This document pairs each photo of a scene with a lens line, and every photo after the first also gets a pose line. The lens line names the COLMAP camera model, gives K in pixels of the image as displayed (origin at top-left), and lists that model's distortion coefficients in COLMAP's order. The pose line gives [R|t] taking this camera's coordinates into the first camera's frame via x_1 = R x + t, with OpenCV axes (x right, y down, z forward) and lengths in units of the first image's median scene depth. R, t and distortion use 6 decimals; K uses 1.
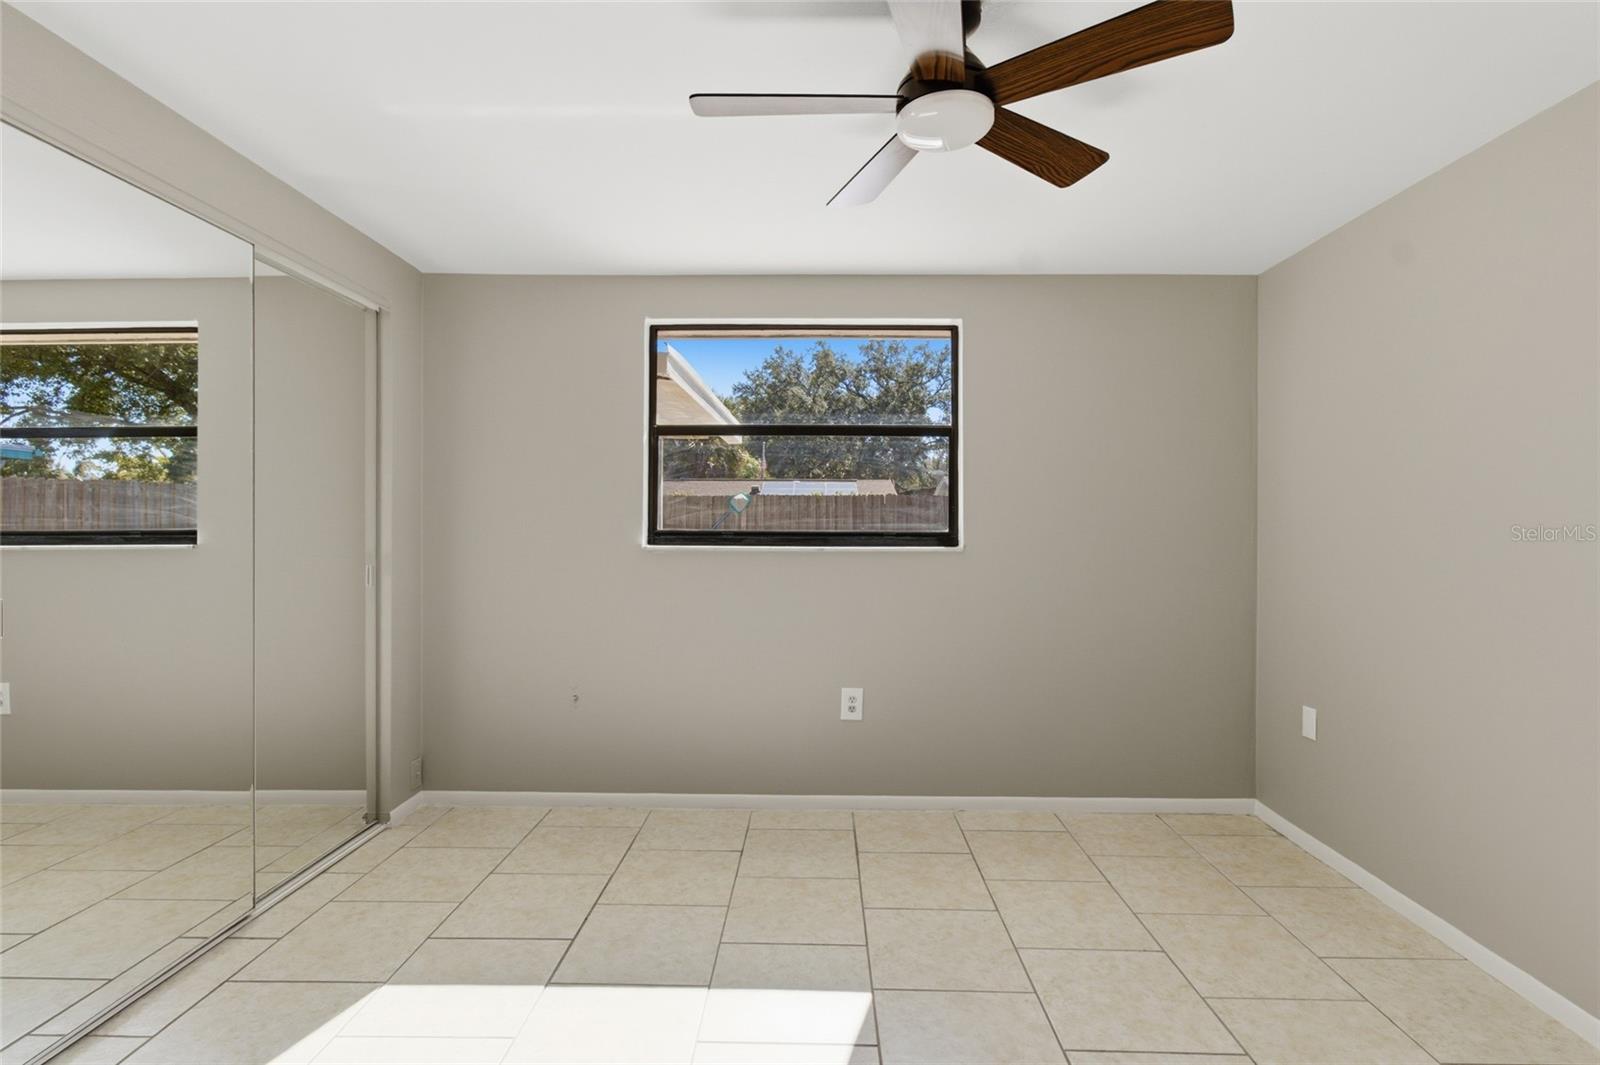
lens RADIAL K [[752.4, 0, 808.8], [0, 752.4, 533.2], [0, 0, 1]] dist [-0.034442, 0.026328]
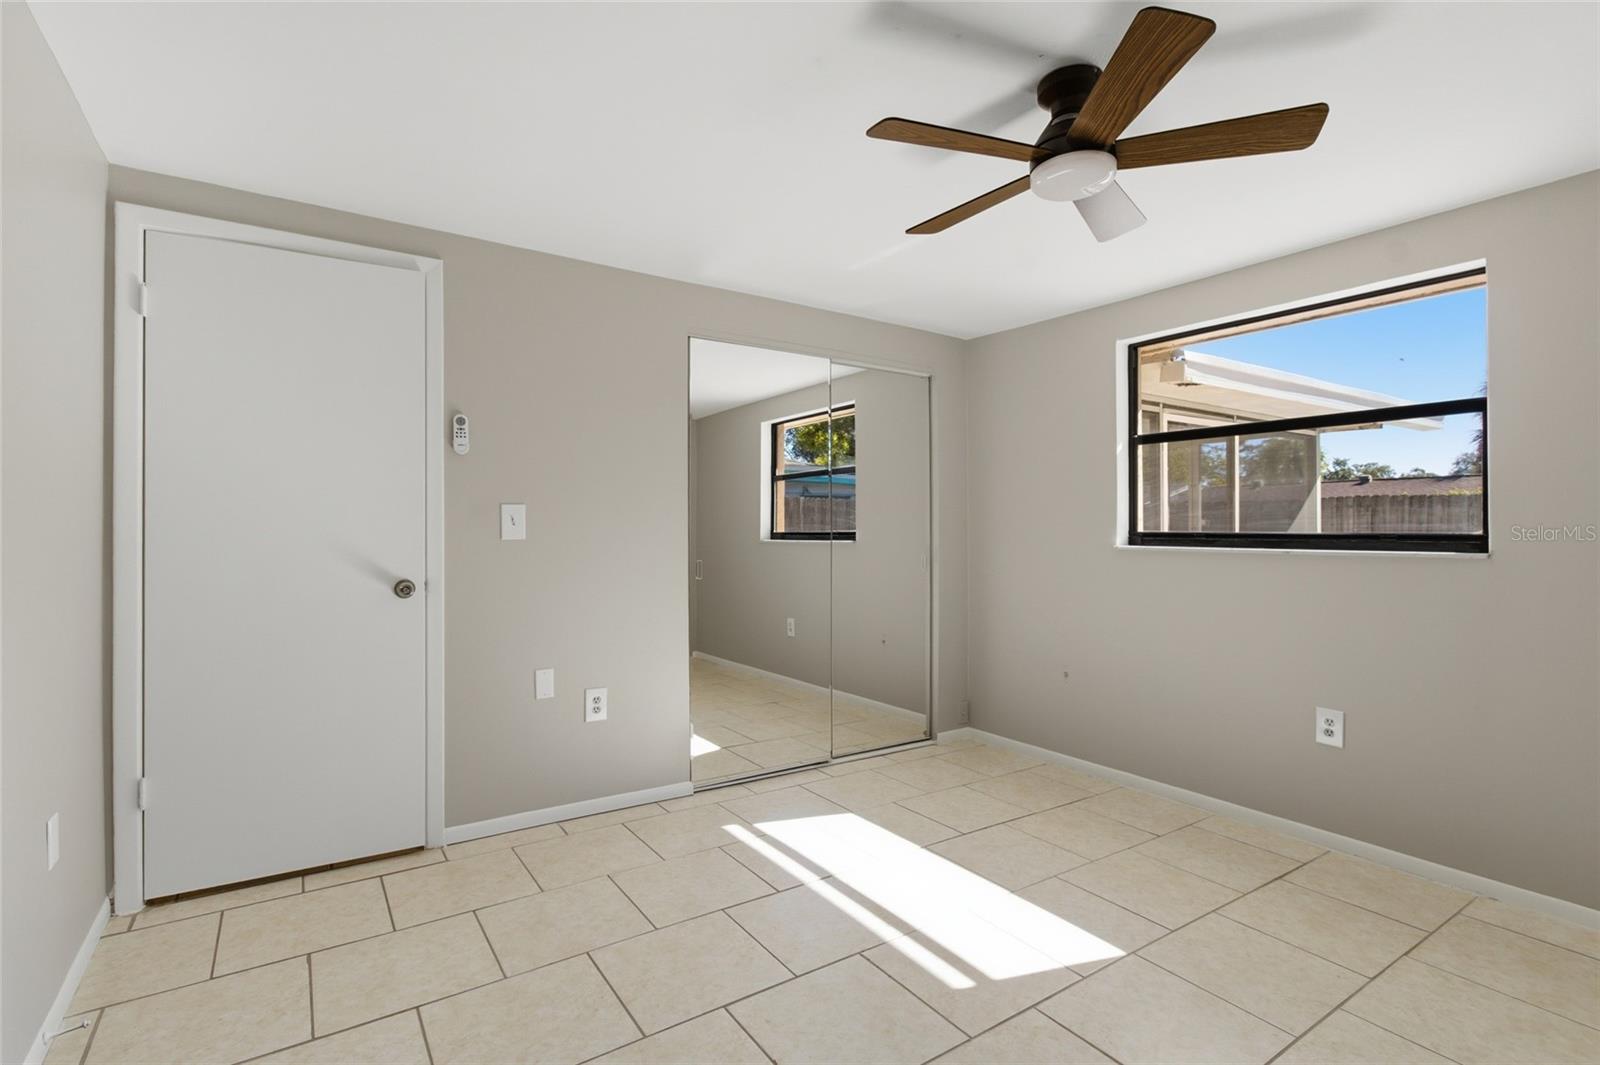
lens RADIAL K [[760.7, 0, 808.8], [0, 760.7, 539.9], [0, 0, 1]] dist [-0.011546, 0.001756]
pose [[0.572986, 0.008560, -0.819521, 0.462044], [-0.003940, 0.999963, 0.007690, 0.001062], [0.819556, -0.001178, 0.572998, -0.013930]]
